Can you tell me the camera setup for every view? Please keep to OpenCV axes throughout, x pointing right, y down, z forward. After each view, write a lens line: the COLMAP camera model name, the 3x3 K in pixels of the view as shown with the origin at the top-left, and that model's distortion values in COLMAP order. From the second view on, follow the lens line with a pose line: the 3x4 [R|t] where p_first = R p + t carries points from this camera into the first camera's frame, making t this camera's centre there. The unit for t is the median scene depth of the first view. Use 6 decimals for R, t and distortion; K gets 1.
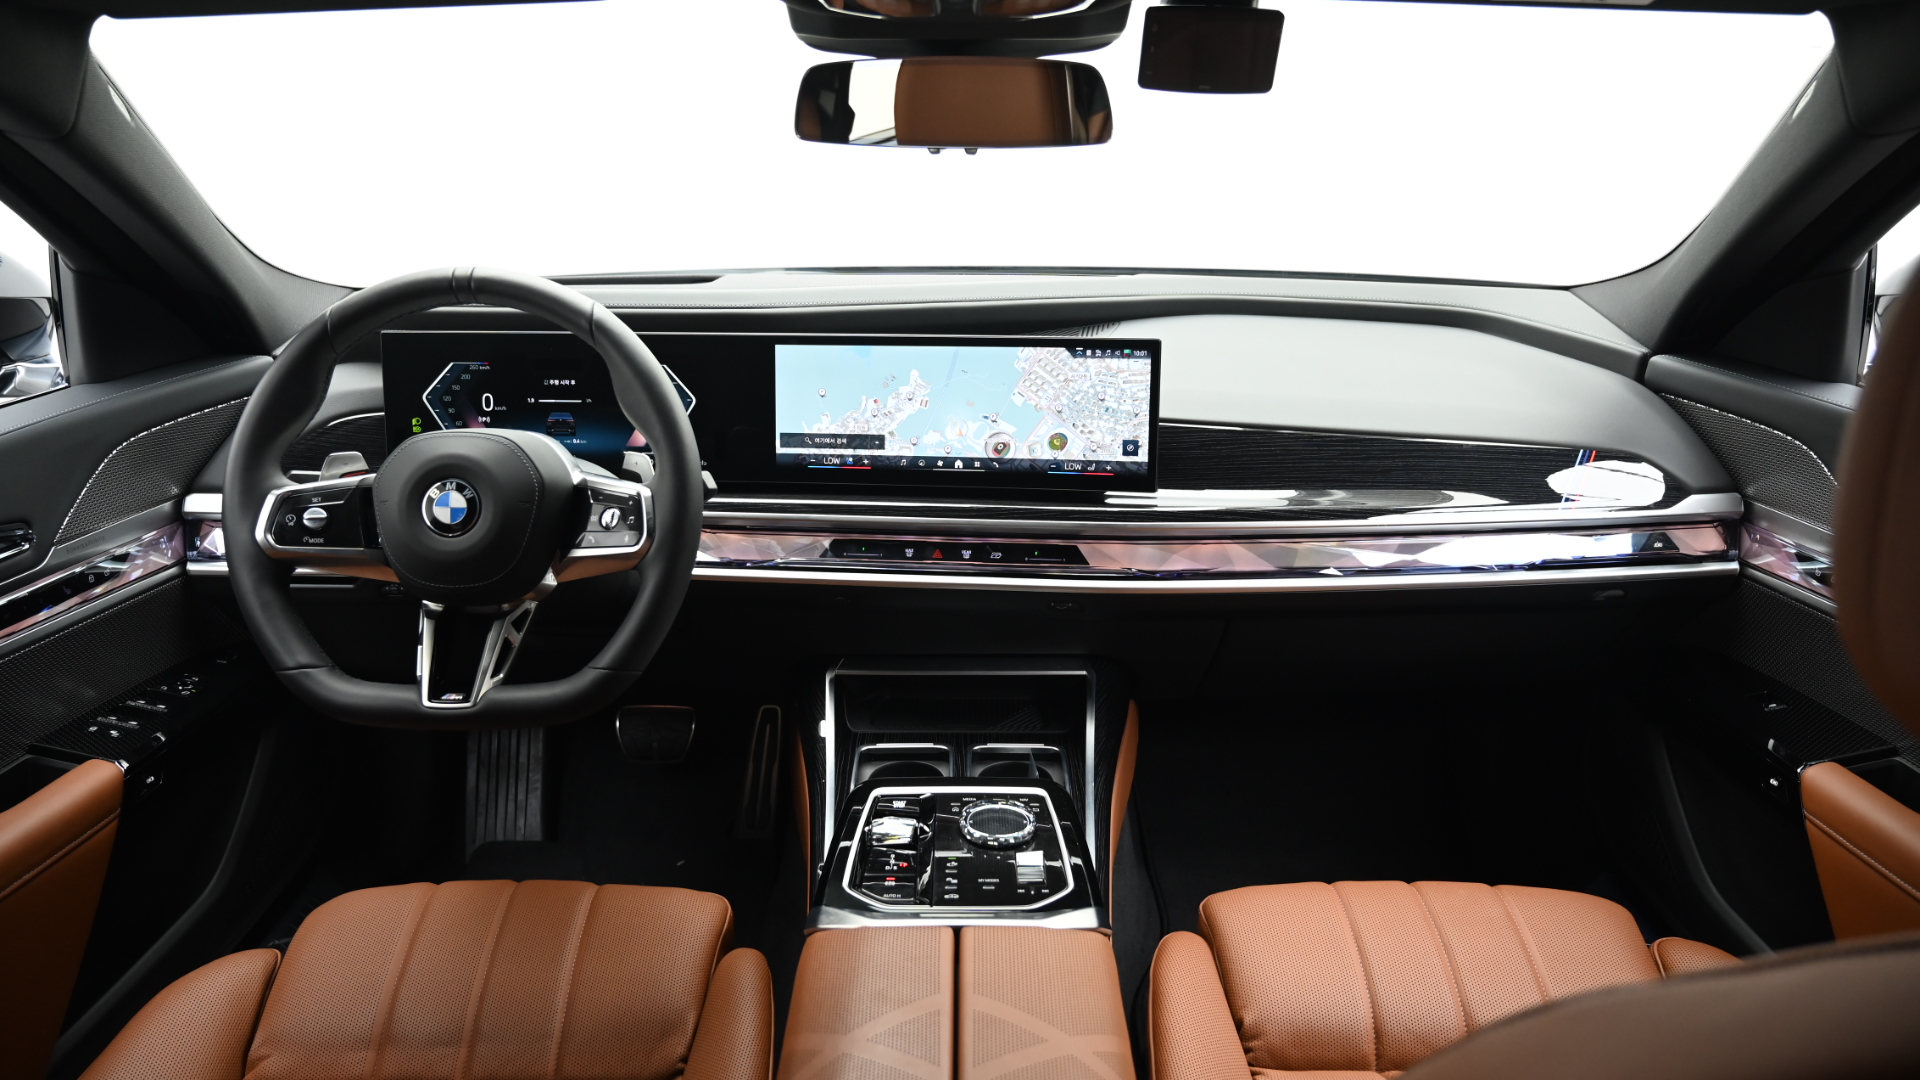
lens RADIAL K [[1313.3, 0, 960.0], [0, 1313.3, 540.0], [0, 0, 1]] dist [-0.000035, 0.002909]
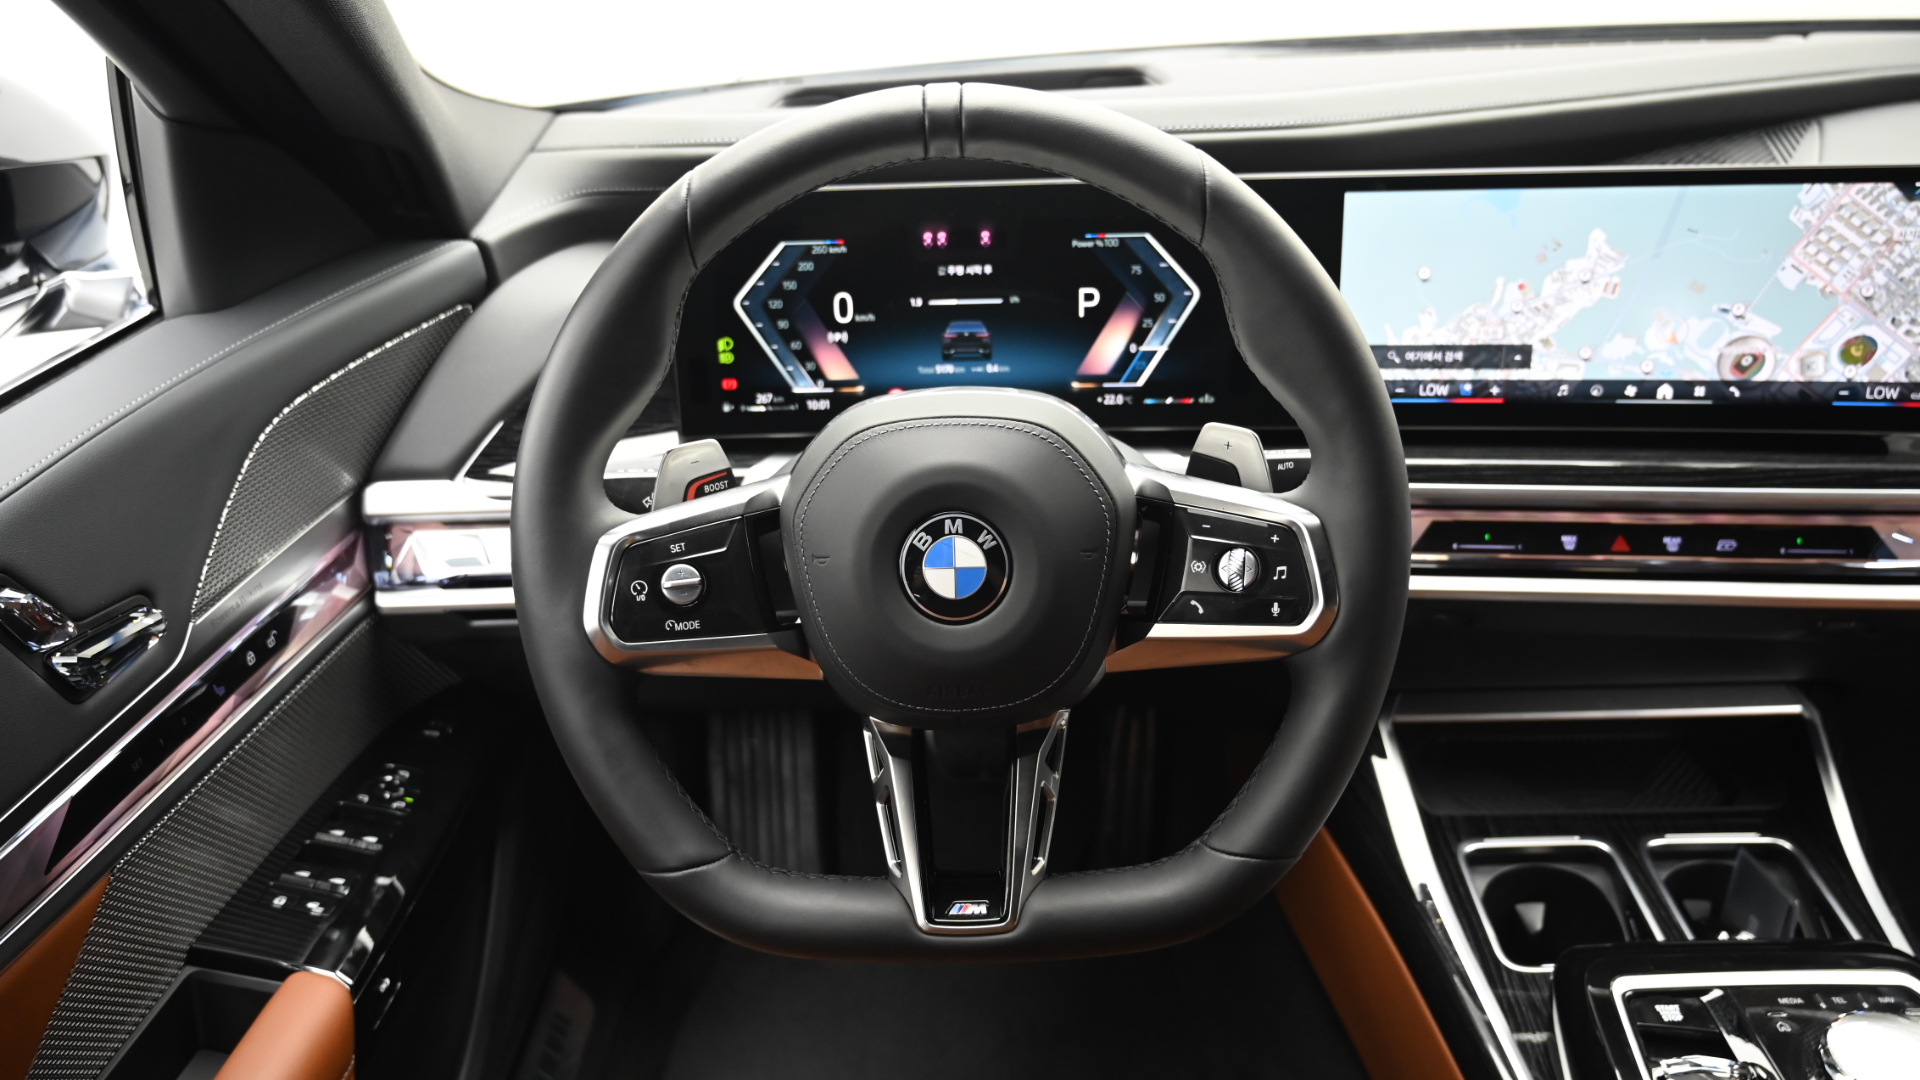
lens RADIAL K [[1430.4, 0, 960.0], [0, 1430.4, 540.0], [0, 0, 1]] dist [-0.002764, 0.005629]
pose [[0.999059, -0.029224, -0.032035, -0.296144], [0.033543, 0.989031, 0.143848, -0.094692], [0.027480, -0.144787, 0.989081, 0.354152]]
